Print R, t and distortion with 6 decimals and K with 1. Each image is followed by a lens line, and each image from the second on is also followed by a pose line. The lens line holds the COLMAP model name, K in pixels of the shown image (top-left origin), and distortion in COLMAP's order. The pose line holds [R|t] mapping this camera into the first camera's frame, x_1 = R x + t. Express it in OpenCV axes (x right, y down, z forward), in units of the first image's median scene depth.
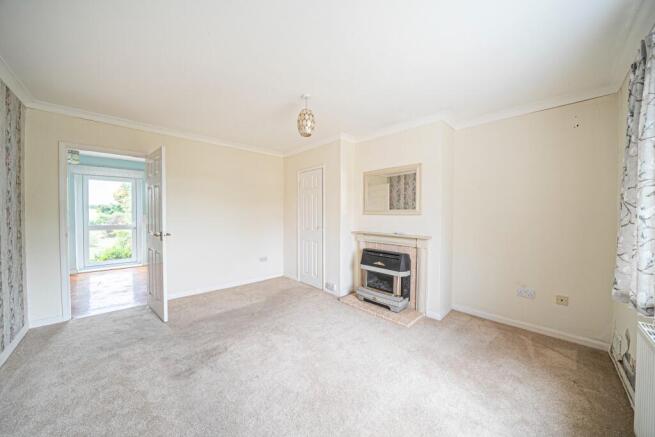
lens RADIAL K [[227.2, 0, 327.5], [0, 227.2, 218.5], [0, 0, 1]] dist [-0.016157, 0.000031]
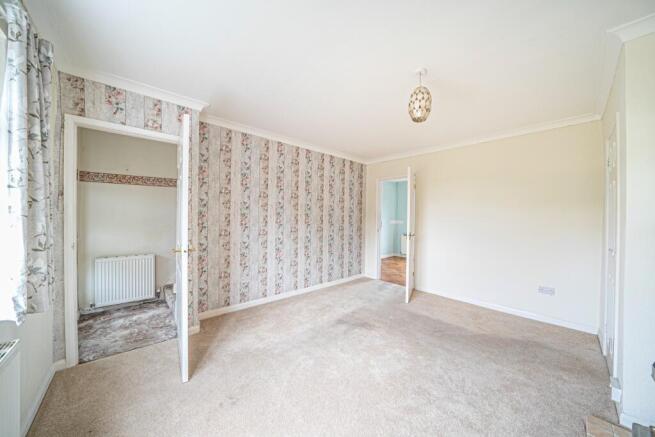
lens RADIAL K [[227.2, 0, 327.5], [0, 227.2, 218.5], [0, 0, 1]] dist [-0.016157, 0.000031]
pose [[-0.023954, 0.001867, -0.999711, 0.555782], [-0.033901, 0.999422, 0.002679, -0.014204], [0.999138, 0.033955, -0.023877, 0.545630]]
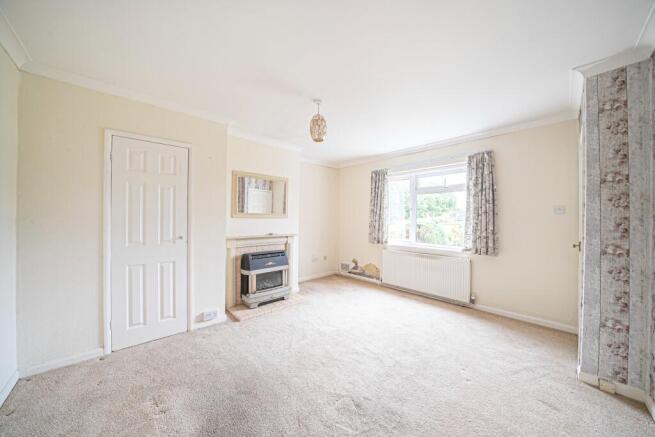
lens RADIAL K [[227.2, 0, 327.5], [0, 227.2, 218.5], [0, 0, 1]] dist [-0.016157, 0.000031]
pose [[0.013421, -0.010360, 0.999856, -0.871803], [0.012591, 0.999869, 0.010191, -0.023053], [-0.999831, 0.012452, 0.013550, 0.740137]]
